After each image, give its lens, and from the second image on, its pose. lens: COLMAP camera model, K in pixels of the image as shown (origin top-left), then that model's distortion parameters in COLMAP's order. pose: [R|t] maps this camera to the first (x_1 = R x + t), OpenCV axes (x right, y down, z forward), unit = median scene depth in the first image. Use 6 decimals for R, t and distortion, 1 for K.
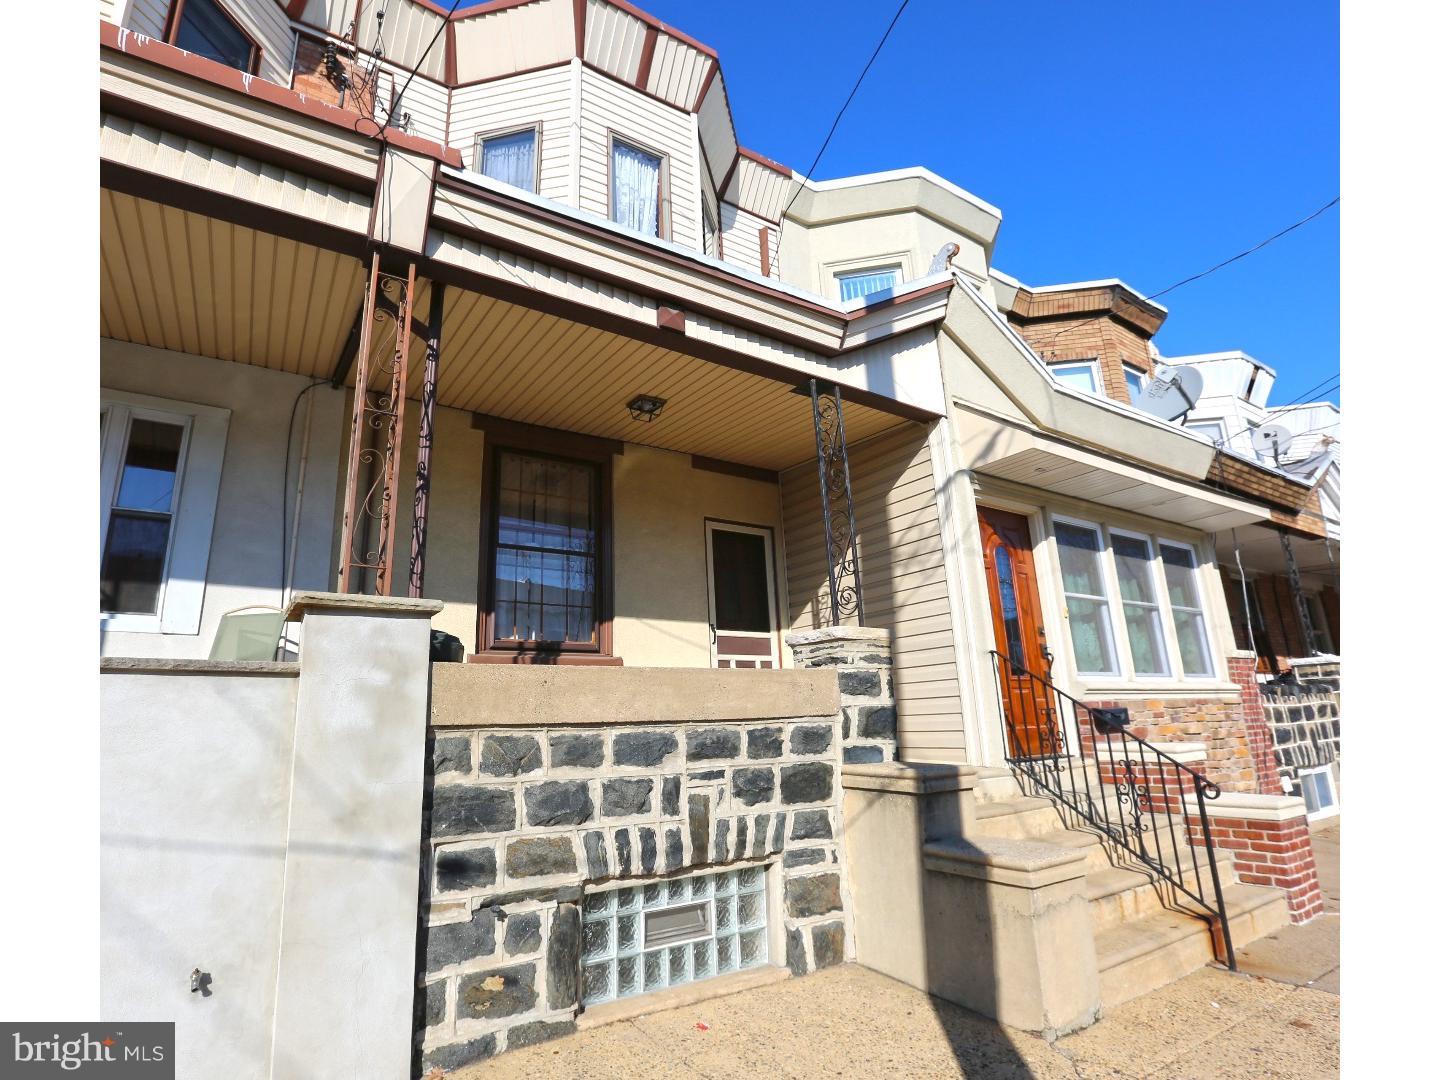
lens RADIAL K [[722.9, 0, 668.7], [0, 722.9, 518.4], [0, 0, 1]] dist [-0.035642, 0.006335]
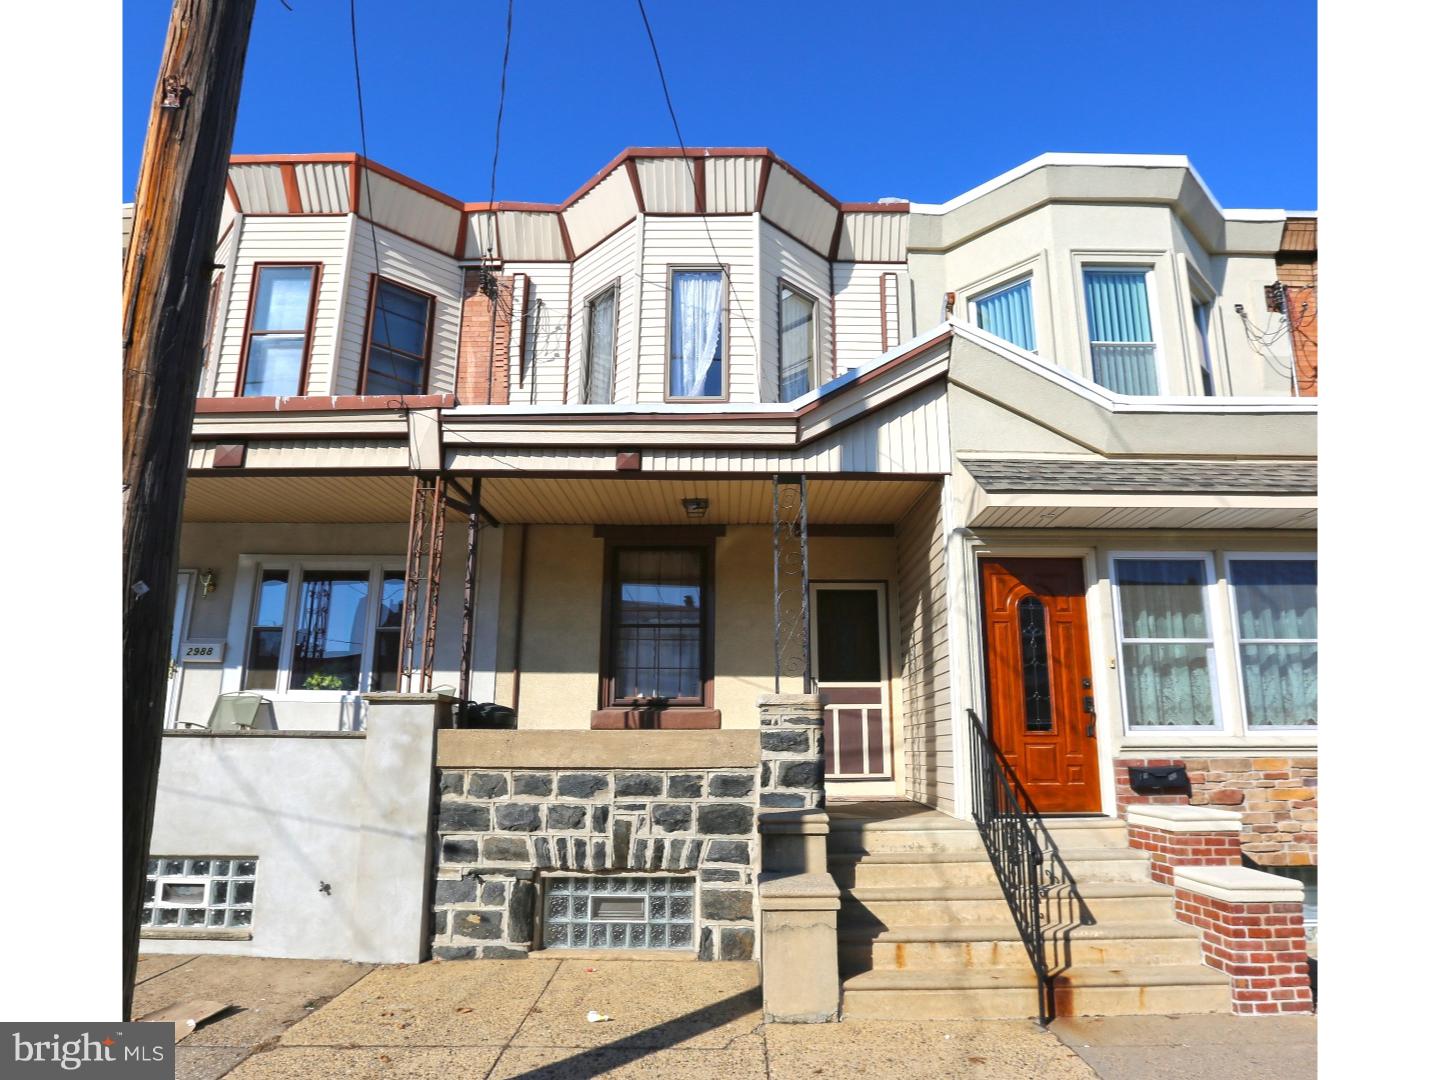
lens RADIAL K [[798.0, 0, 721.9], [0, 798.0, 568.9], [0, 0, 1]] dist [-0.035531, -0.000962]
pose [[0.847474, -0.092652, -0.522688, 0.978728], [0.122451, 0.992216, 0.022657, -0.106094], [0.516520, -0.083205, 0.852223, -0.169403]]
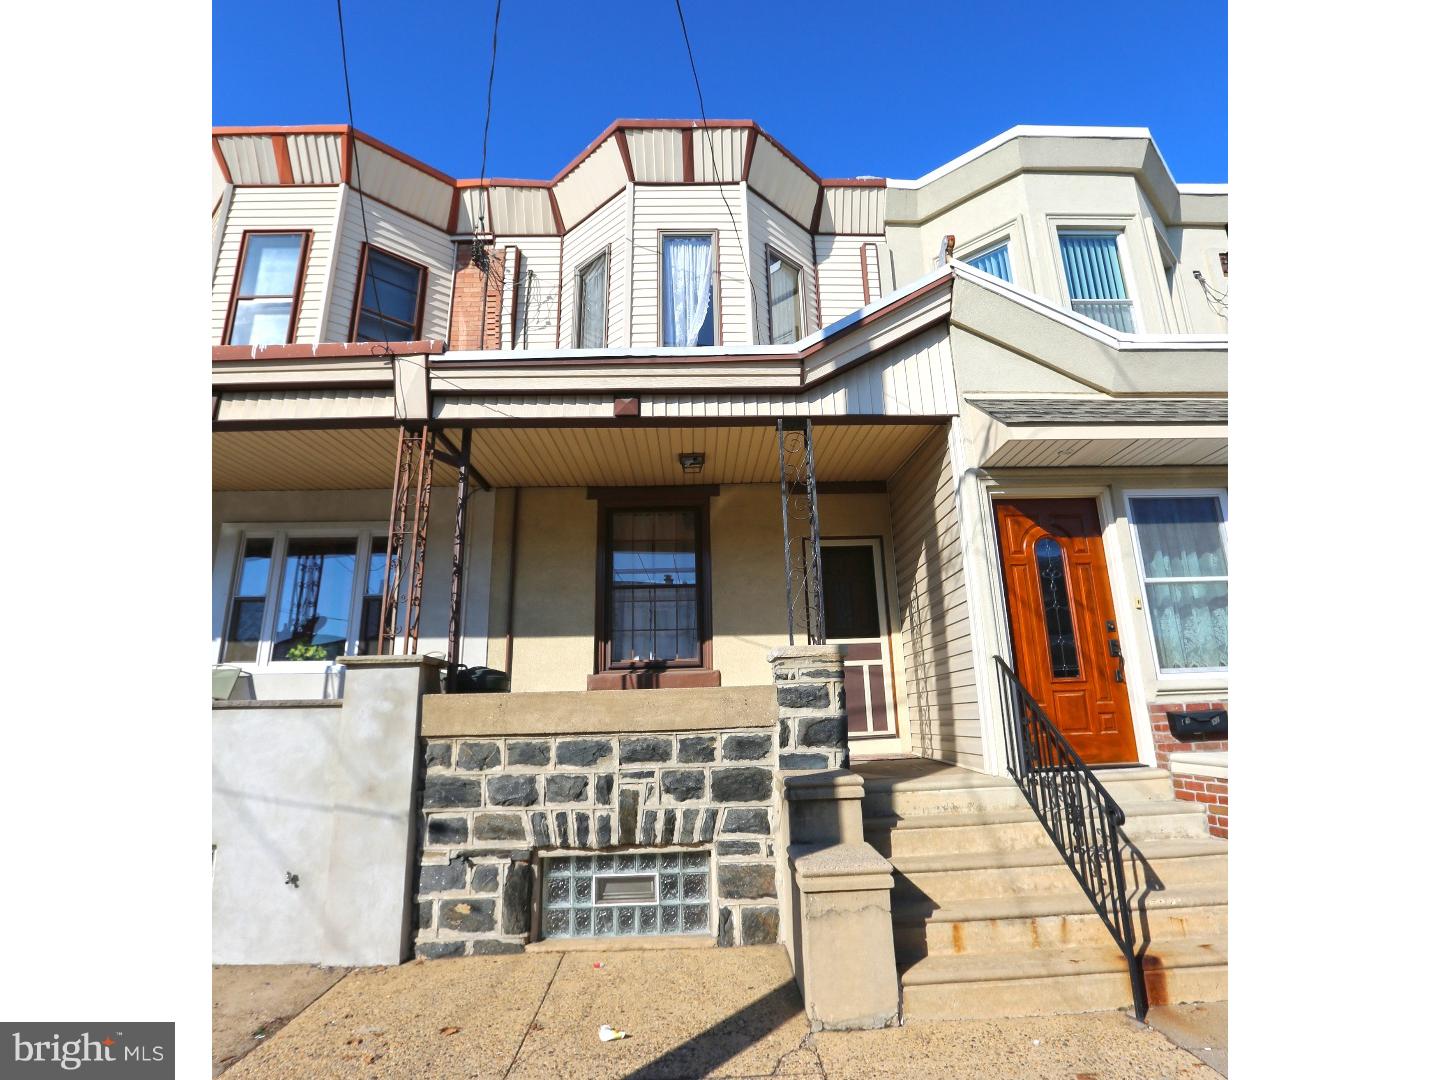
lens RADIAL K [[697.5, 0, 718.5], [0, 697.5, 514.9], [0, 0, 1]] dist [-0.034611, 0.003638]
pose [[0.865677, -0.140906, -0.480363, 0.771700], [0.143087, 0.989183, -0.032299, -0.033415], [0.479718, -0.040774, 0.876475, 0.015480]]
